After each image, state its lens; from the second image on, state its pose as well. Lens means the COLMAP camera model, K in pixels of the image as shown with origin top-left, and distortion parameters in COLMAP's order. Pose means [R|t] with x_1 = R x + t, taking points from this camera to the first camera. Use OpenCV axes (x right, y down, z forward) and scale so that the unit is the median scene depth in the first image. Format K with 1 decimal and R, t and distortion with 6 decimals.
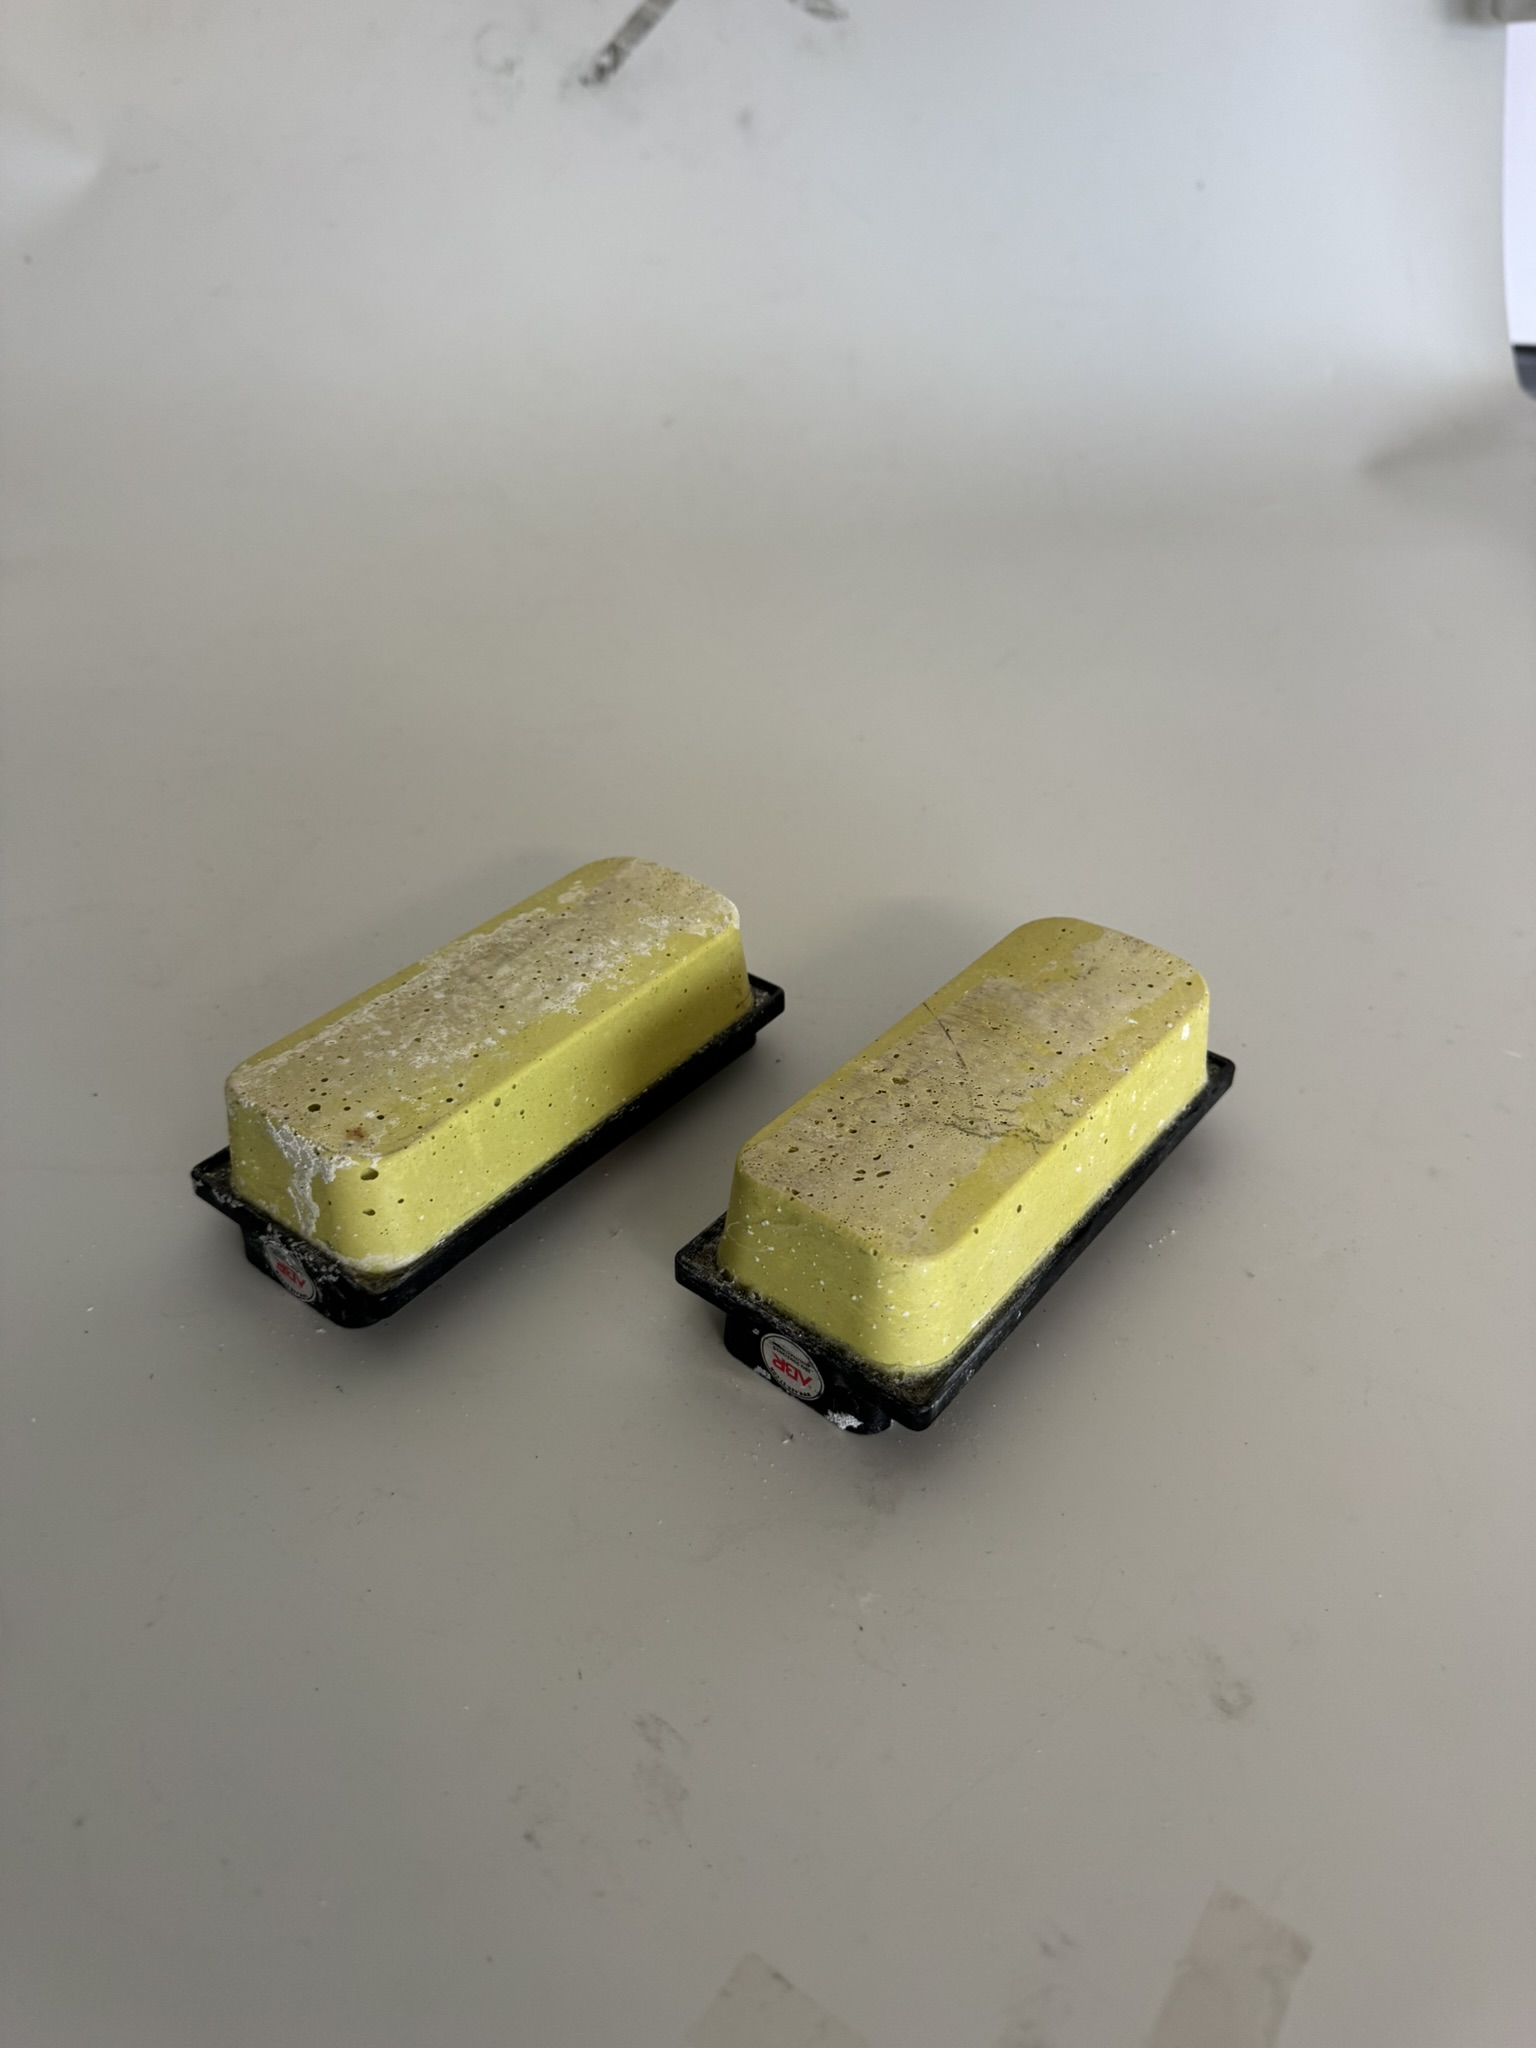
lens RADIAL K [[1551.1, 0, 785.9], [0, 1551.1, 986.6], [0, 0, 1]] dist [-0.032705, 0.006507]
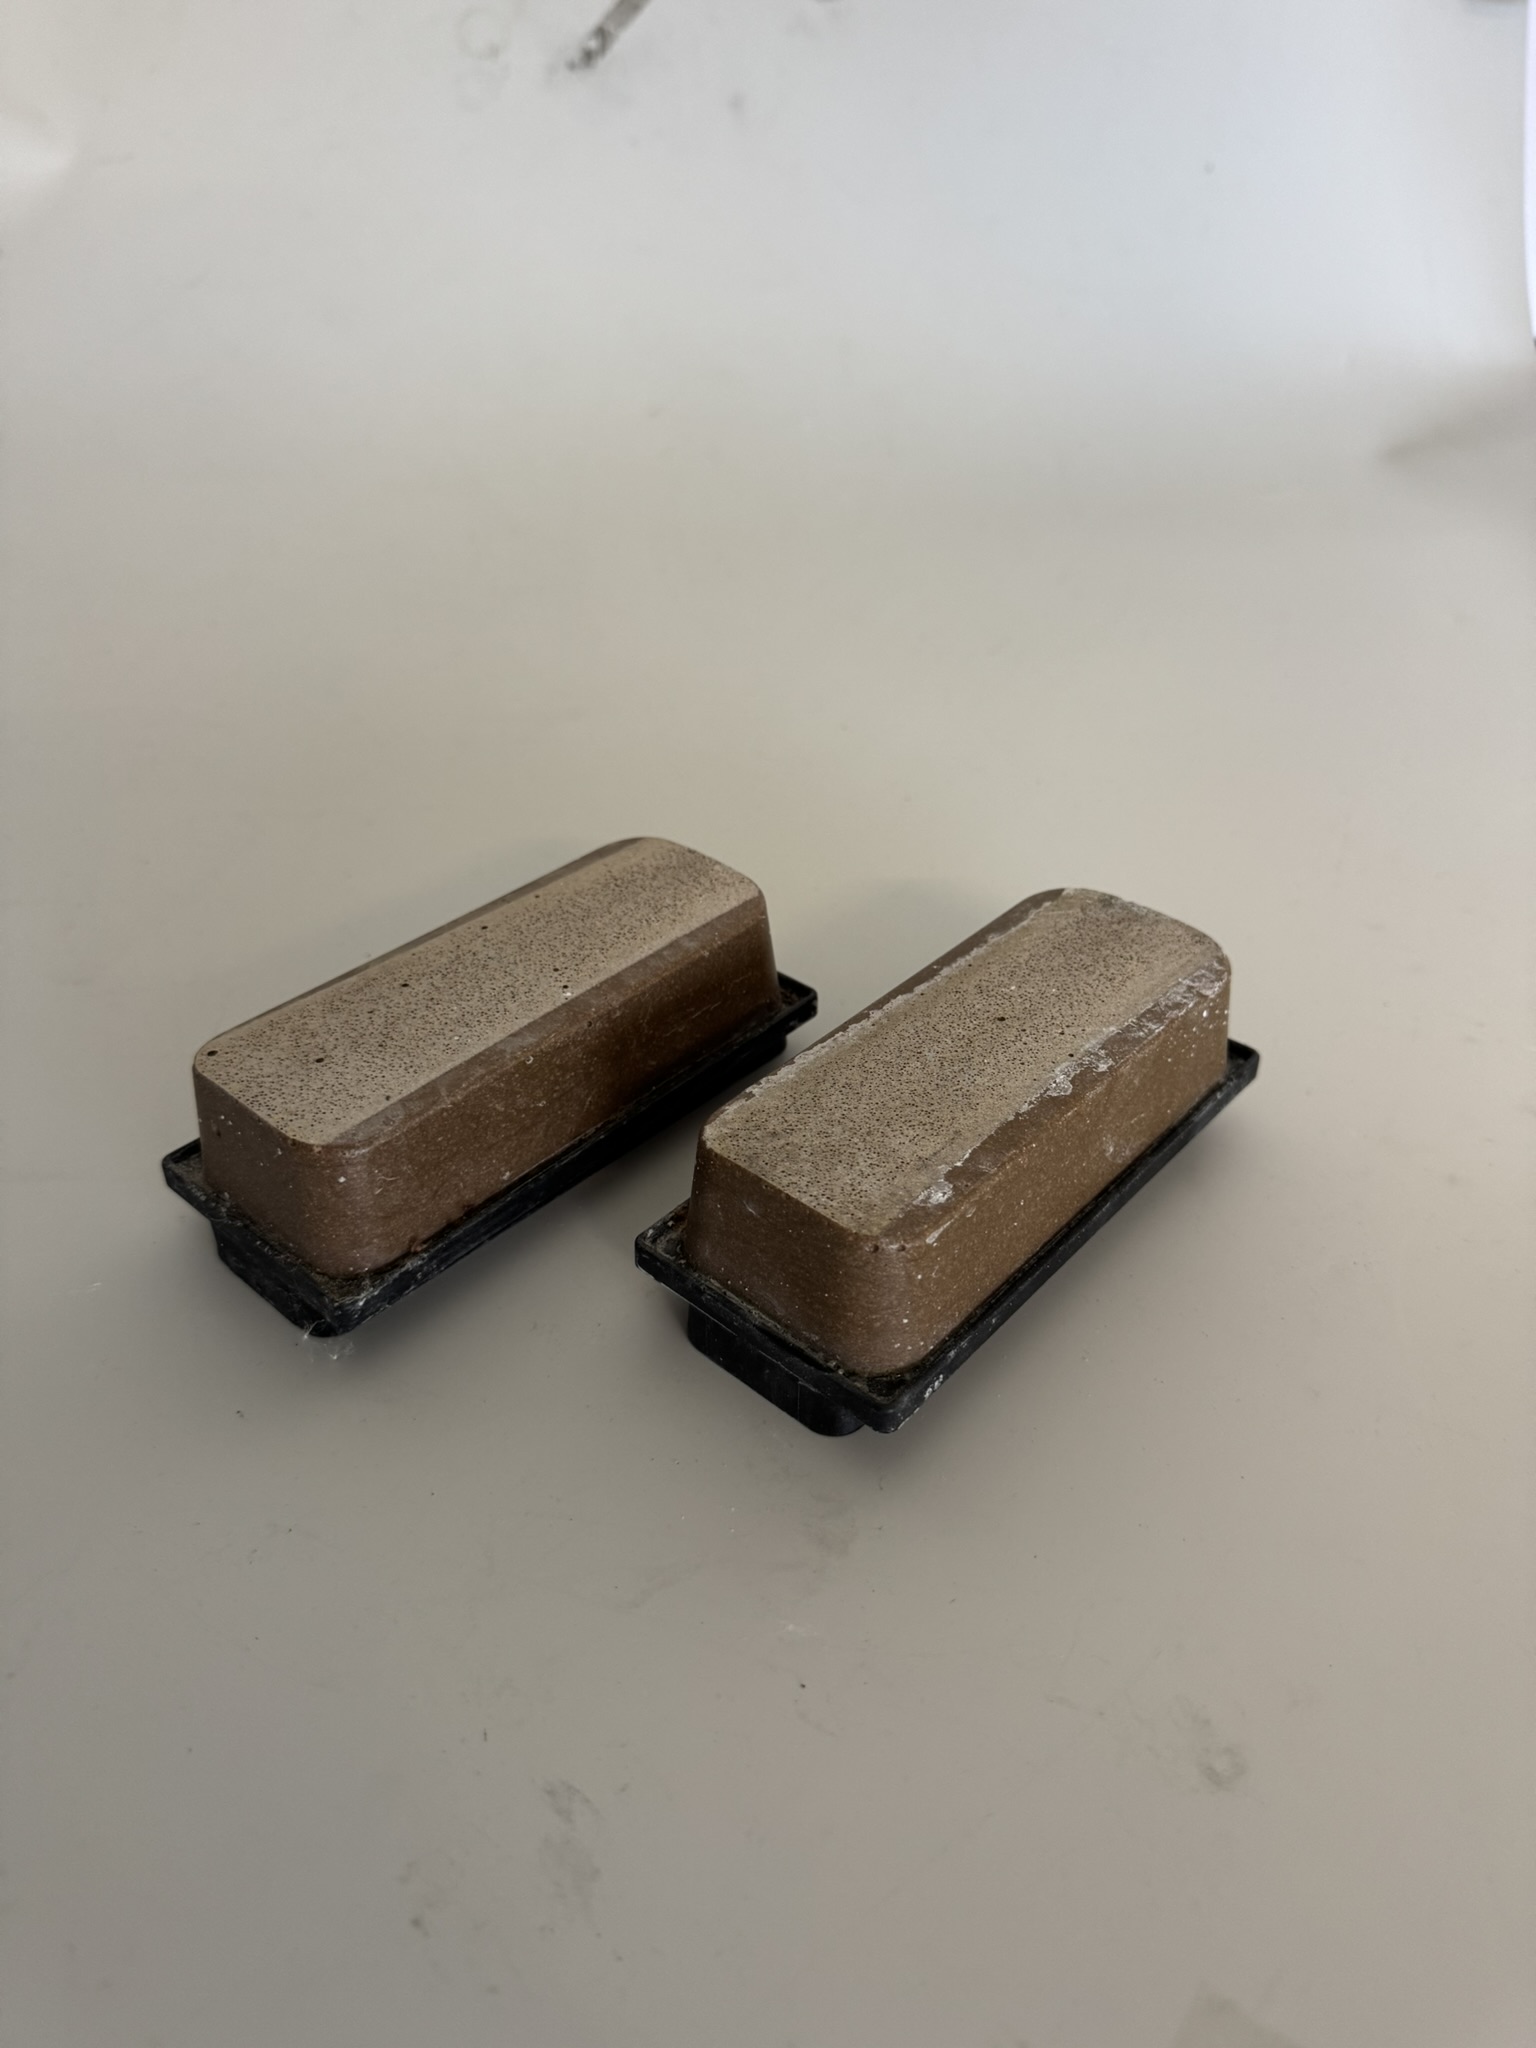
lens RADIAL K [[1546.8, 0, 783.5], [0, 1546.8, 1021.8], [0, 0, 1]] dist [-0.041479, 0.020141]
pose [[0.999896, -0.001511, -0.014369, 0.050505], [0.001570, 0.999990, 0.004084, 0.030591], [0.014363, -0.004107, 0.999888, 0.116768]]
